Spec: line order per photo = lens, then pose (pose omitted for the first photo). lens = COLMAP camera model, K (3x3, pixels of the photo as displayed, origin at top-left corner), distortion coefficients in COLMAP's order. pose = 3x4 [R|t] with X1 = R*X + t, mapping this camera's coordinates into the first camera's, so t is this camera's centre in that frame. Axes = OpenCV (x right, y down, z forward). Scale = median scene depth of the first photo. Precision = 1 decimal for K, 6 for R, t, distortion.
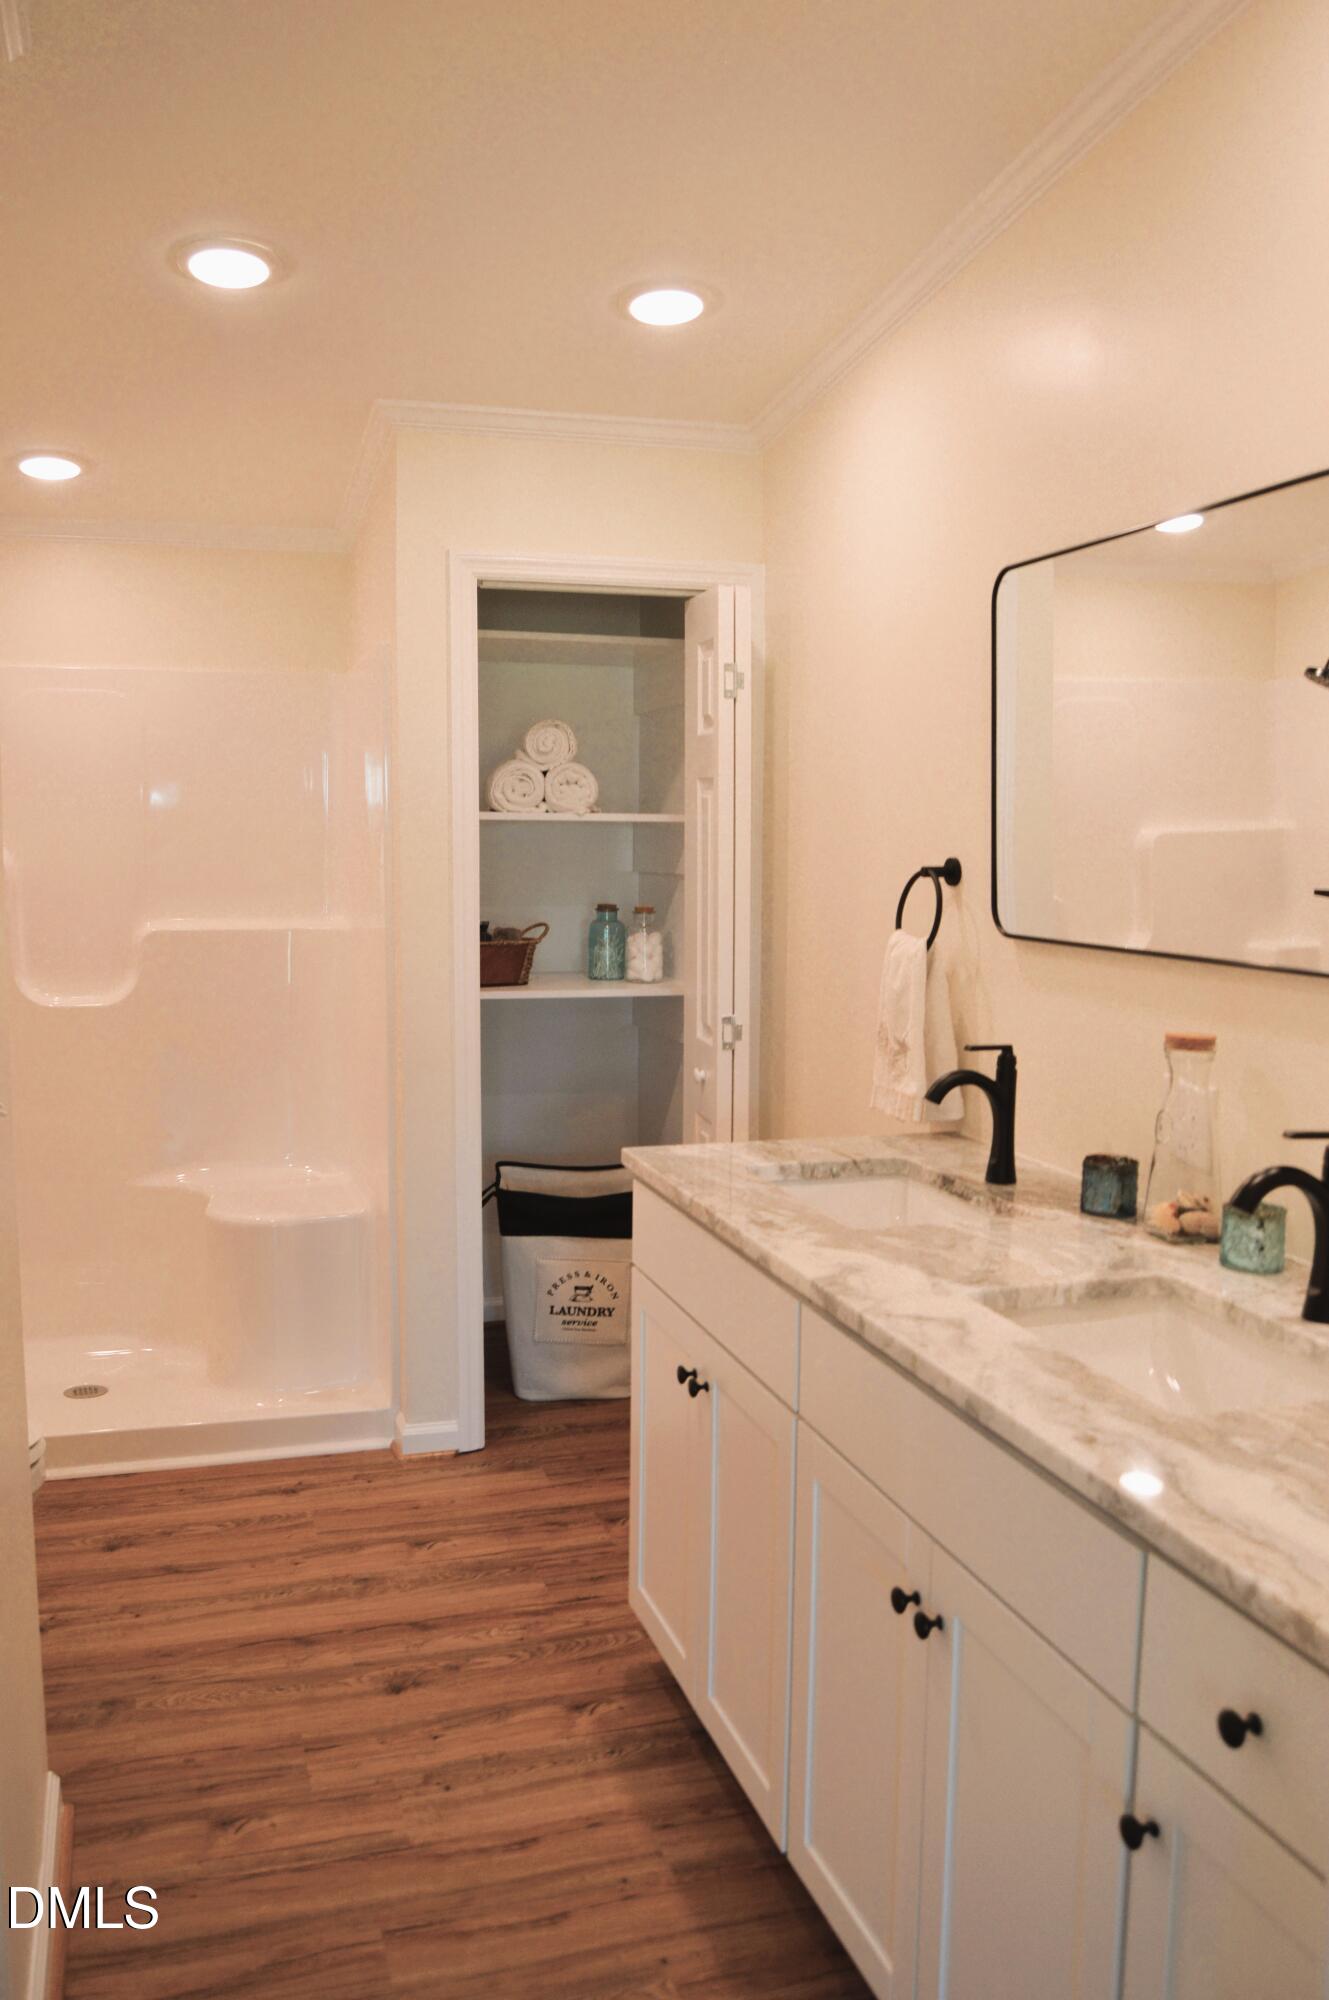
lens RADIAL K [[1624.3, 0, 659.0], [0, 1624.3, 1002.8], [0, 0, 1]] dist [-0.085593, 0.030095]
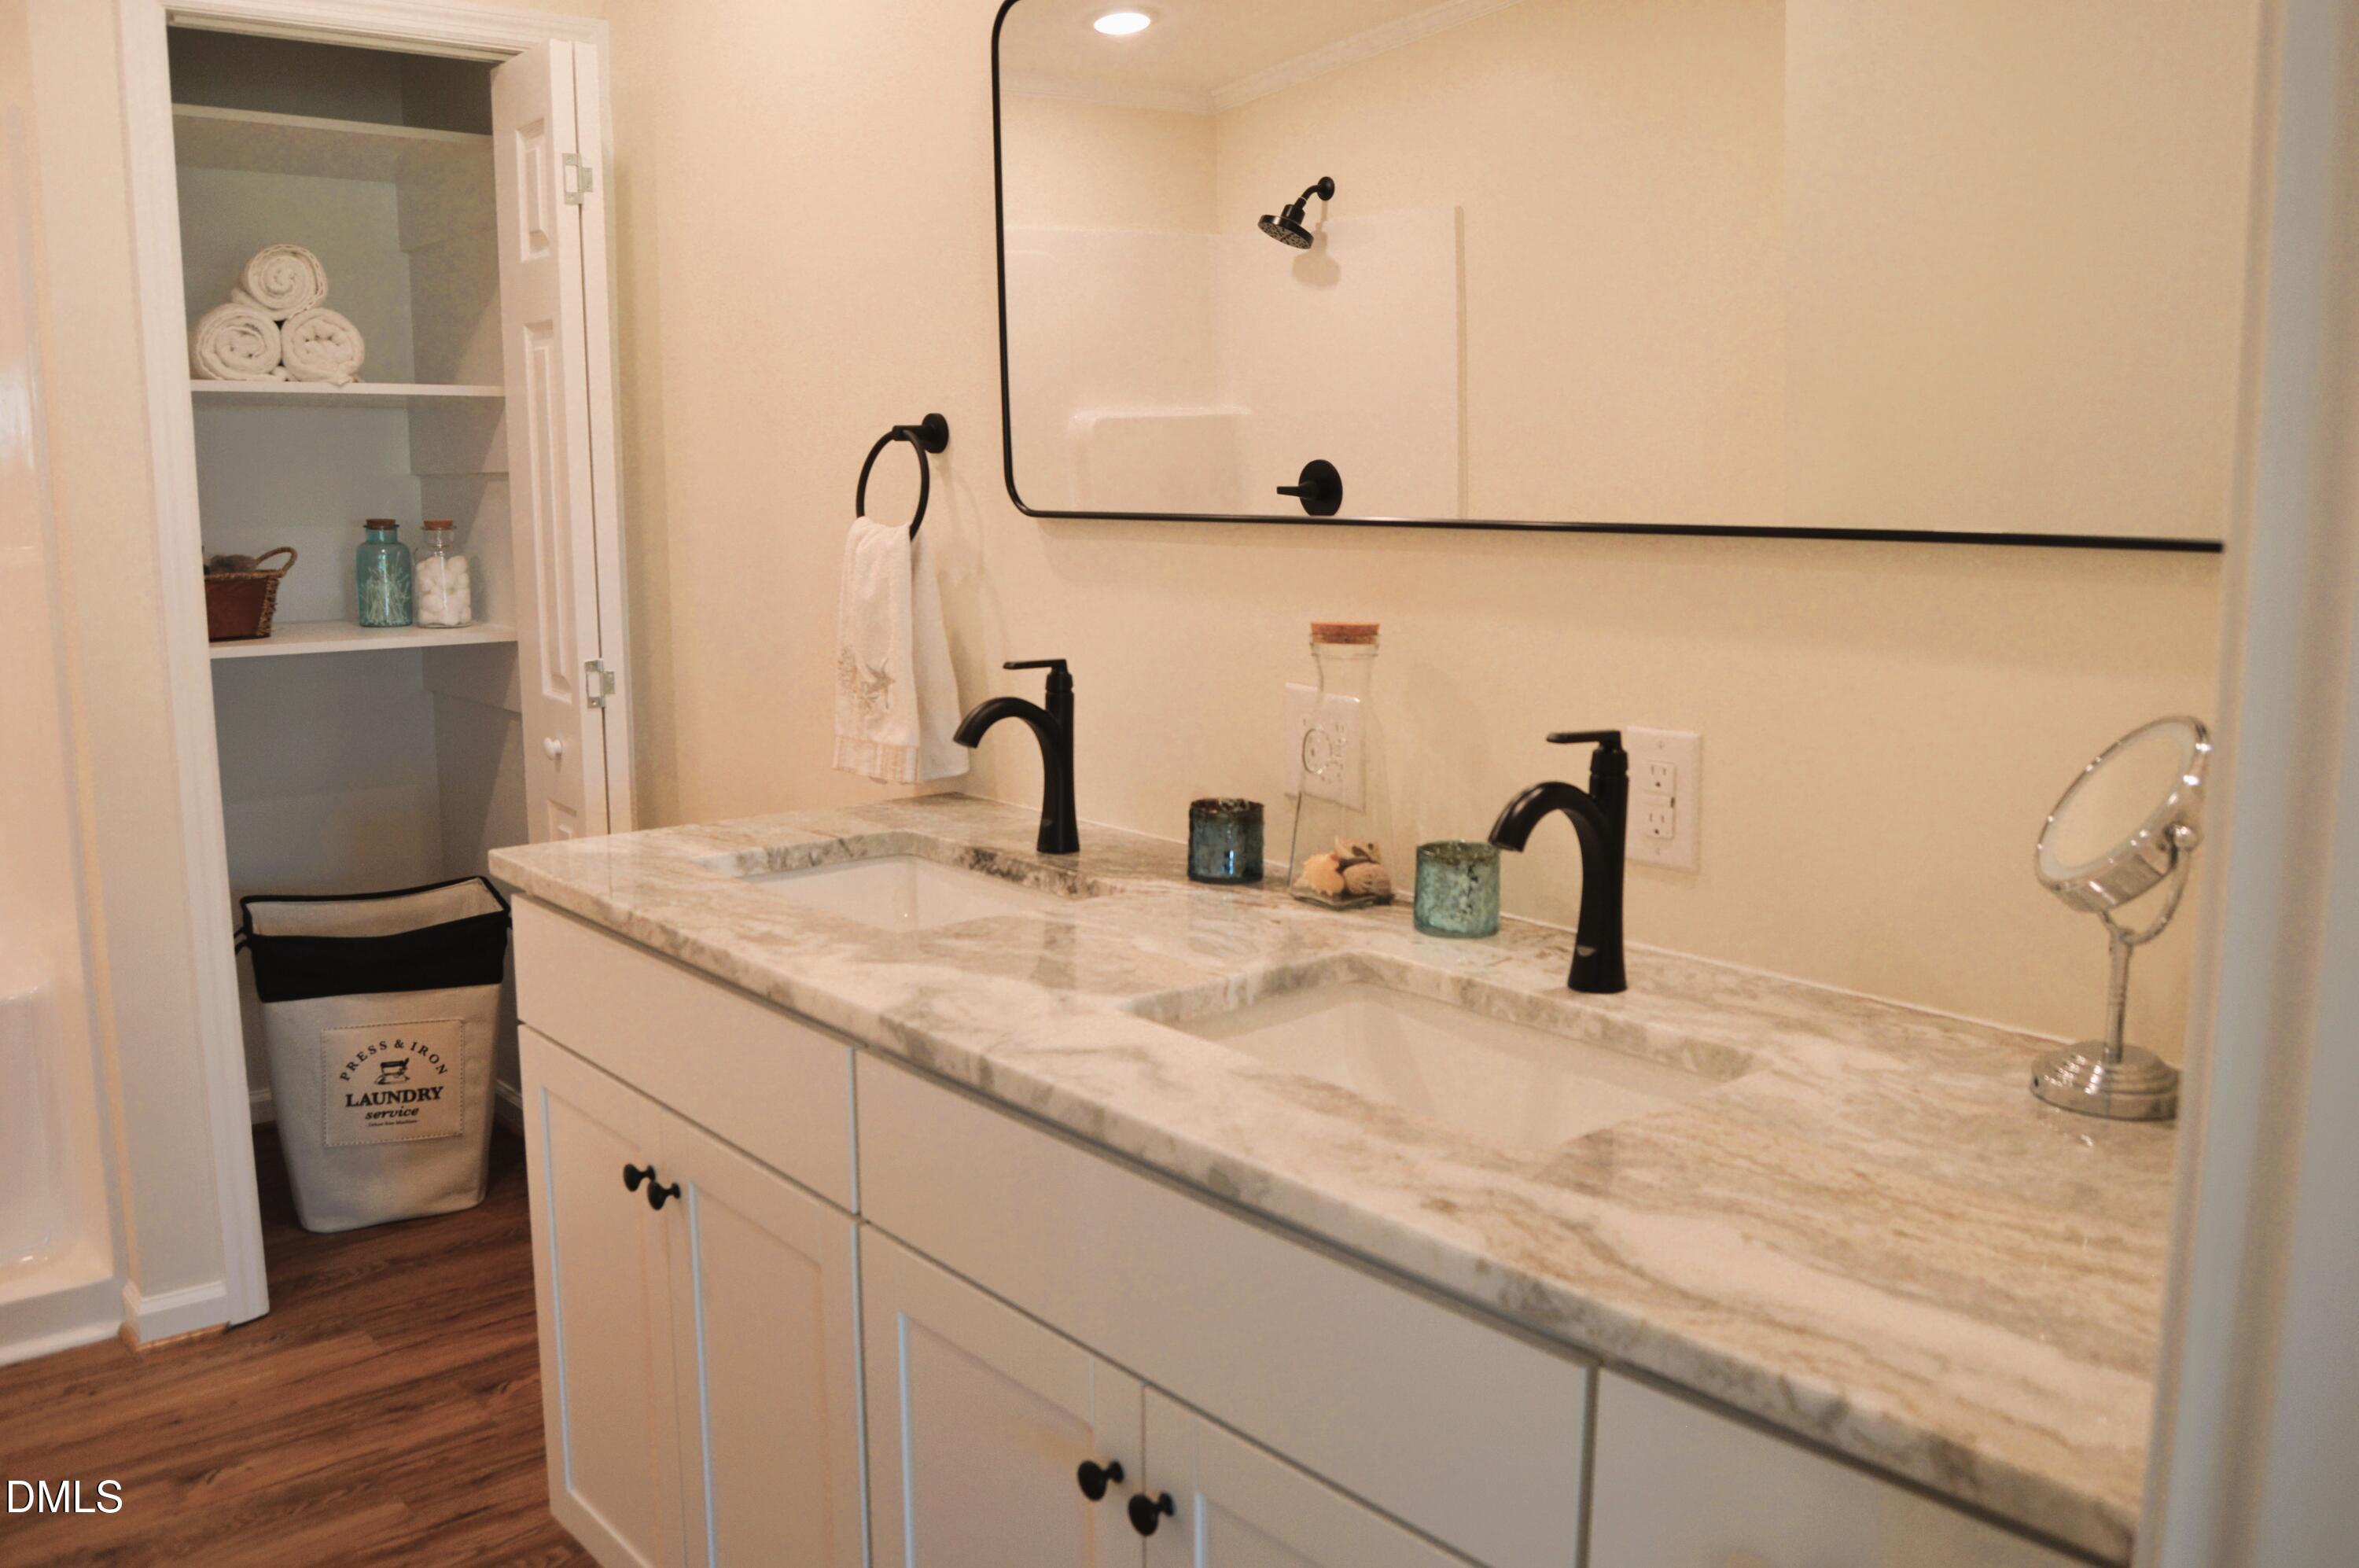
lens RADIAL K [[1915.8, 0, 1194.0], [0, 1915.8, 772.4], [0, 0, 1]] dist [-0.085593, 0.030095]
pose [[0.917132, -0.070150, 0.392363, -0.057656], [0.048890, 0.996756, 0.063929, 0.021314], [-0.395575, -0.039449, 0.917586, 0.168856]]
